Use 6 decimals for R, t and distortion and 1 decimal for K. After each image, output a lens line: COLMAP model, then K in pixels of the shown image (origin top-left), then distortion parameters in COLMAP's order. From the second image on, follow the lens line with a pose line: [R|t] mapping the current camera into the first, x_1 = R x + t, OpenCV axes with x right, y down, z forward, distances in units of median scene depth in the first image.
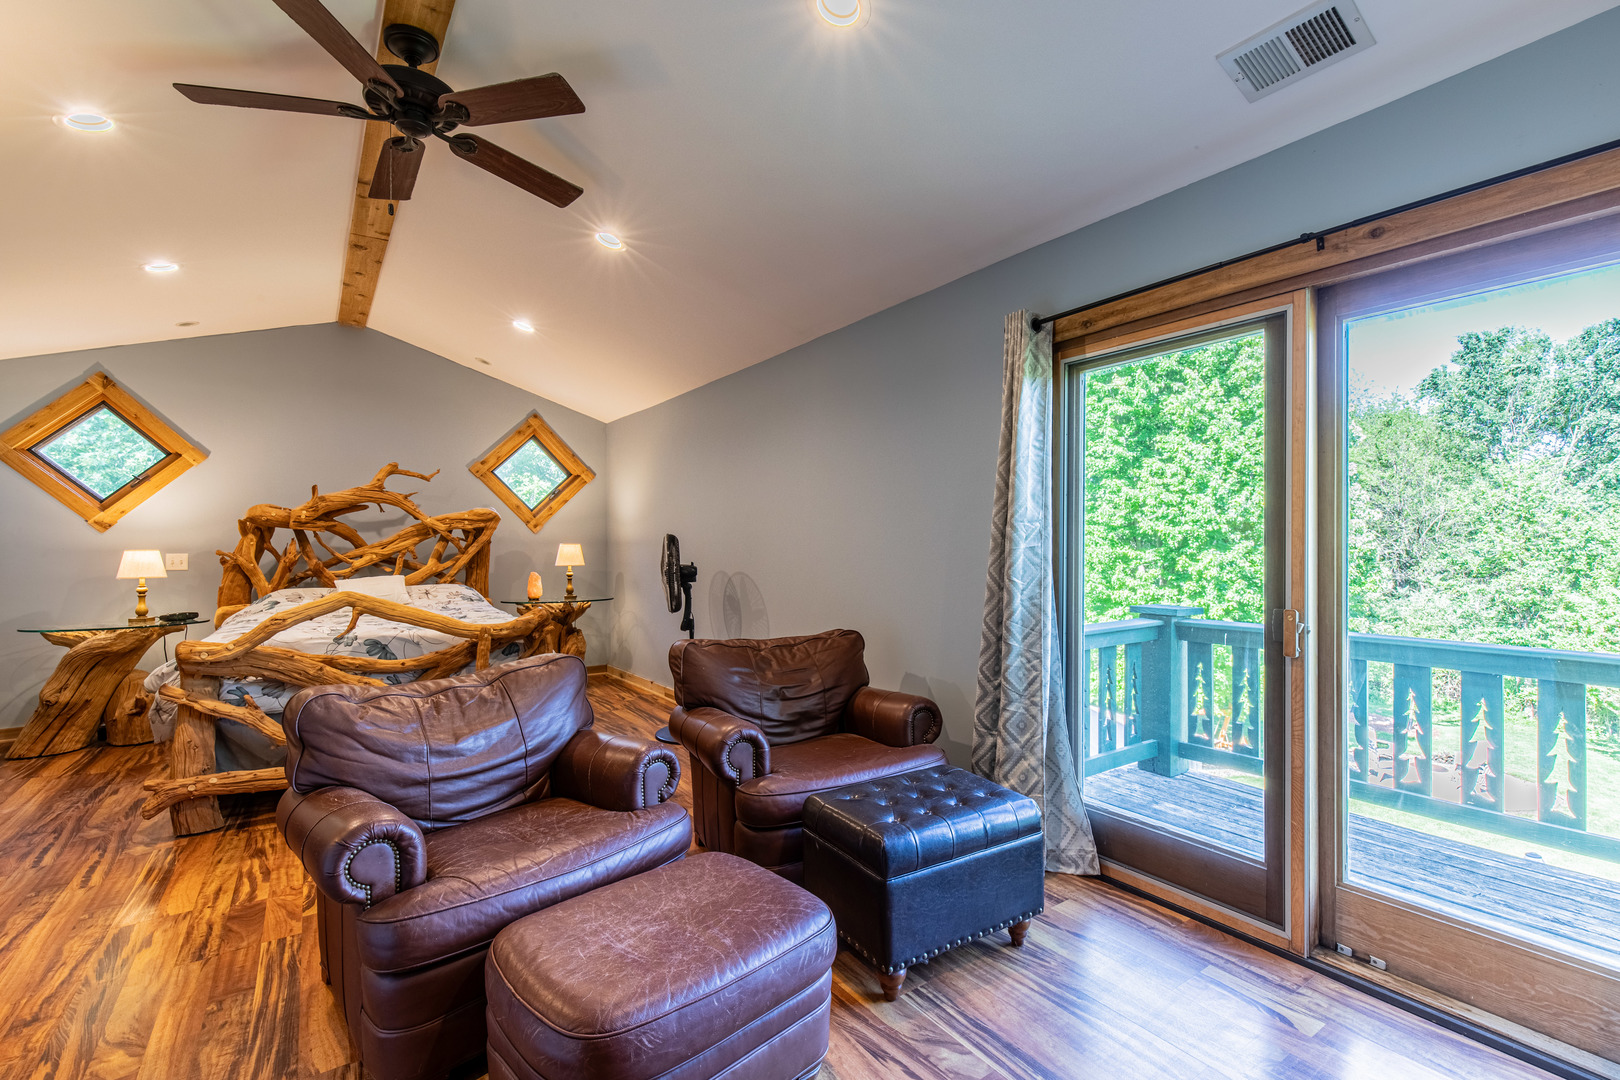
lens RADIAL K [[721.8, 0, 826.1], [0, 721.8, 541.6], [0, 0, 1]] dist [0.001926, 0.000118]
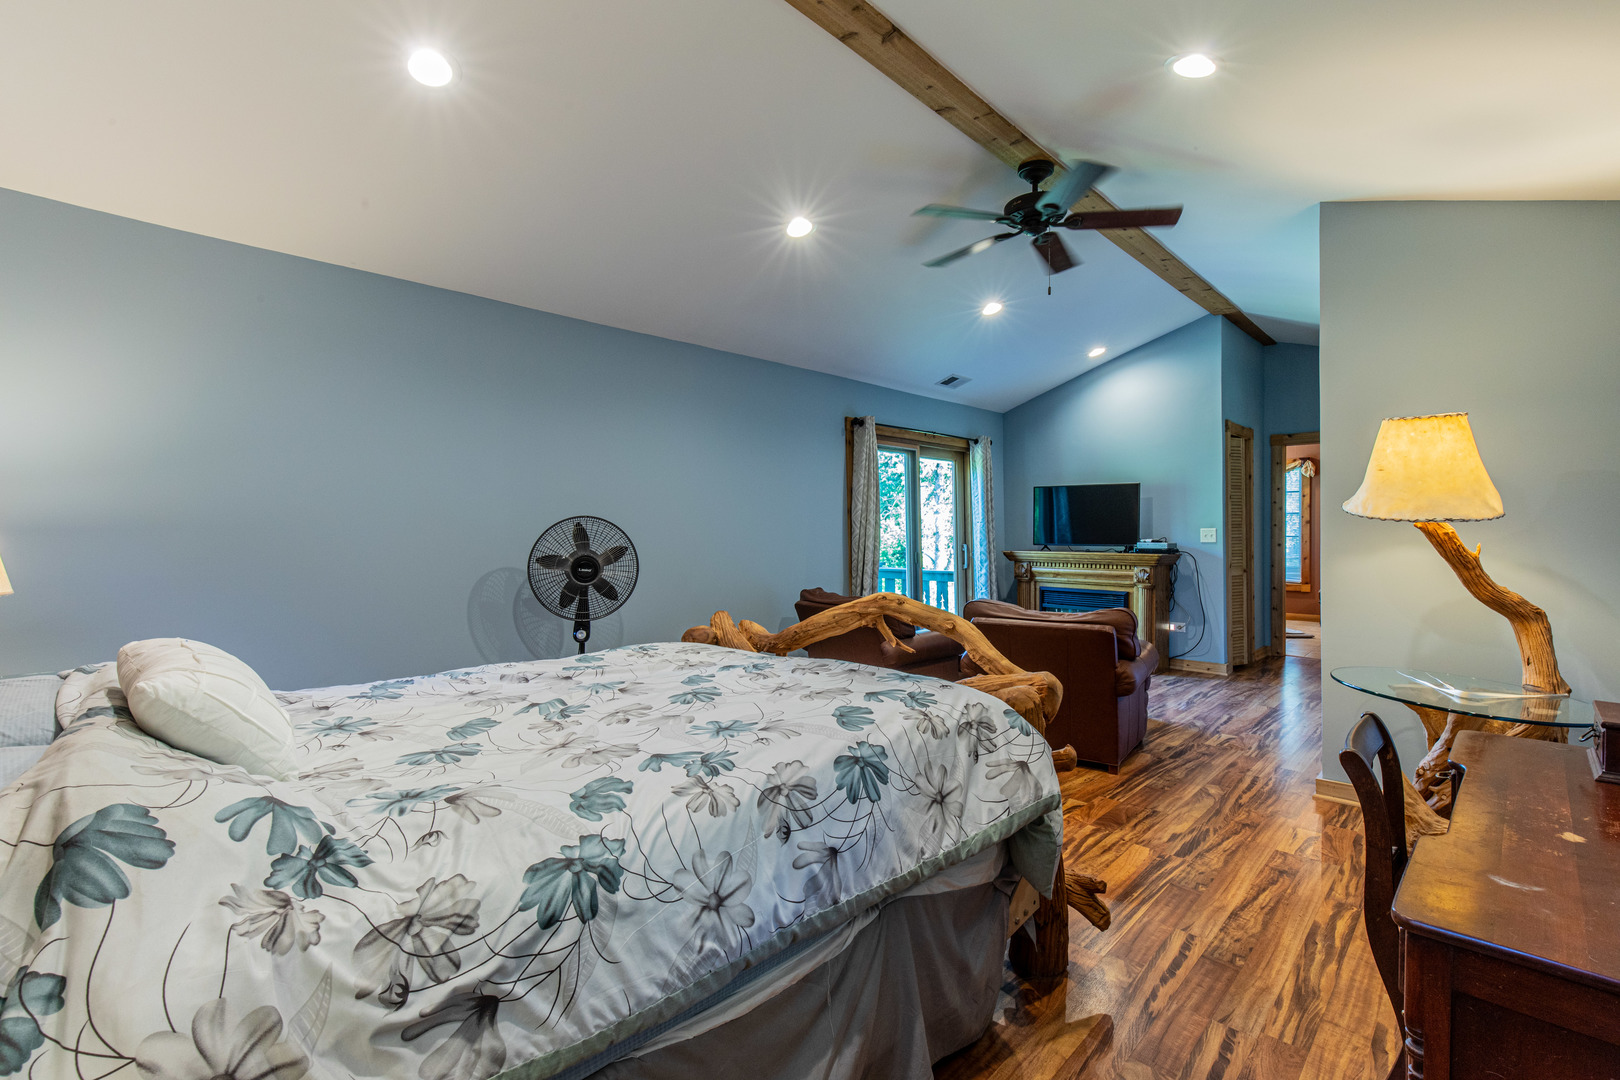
lens RADIAL K [[721.8, 0, 826.1], [0, 721.8, 541.6], [0, 0, 1]] dist [0.001926, 0.000118]
pose [[-0.196229, -0.011111, 0.980495, -1.997358], [-0.002318, 0.999938, 0.010867, 0.022520], [-0.980555, -0.000141, -0.196243, 1.794494]]
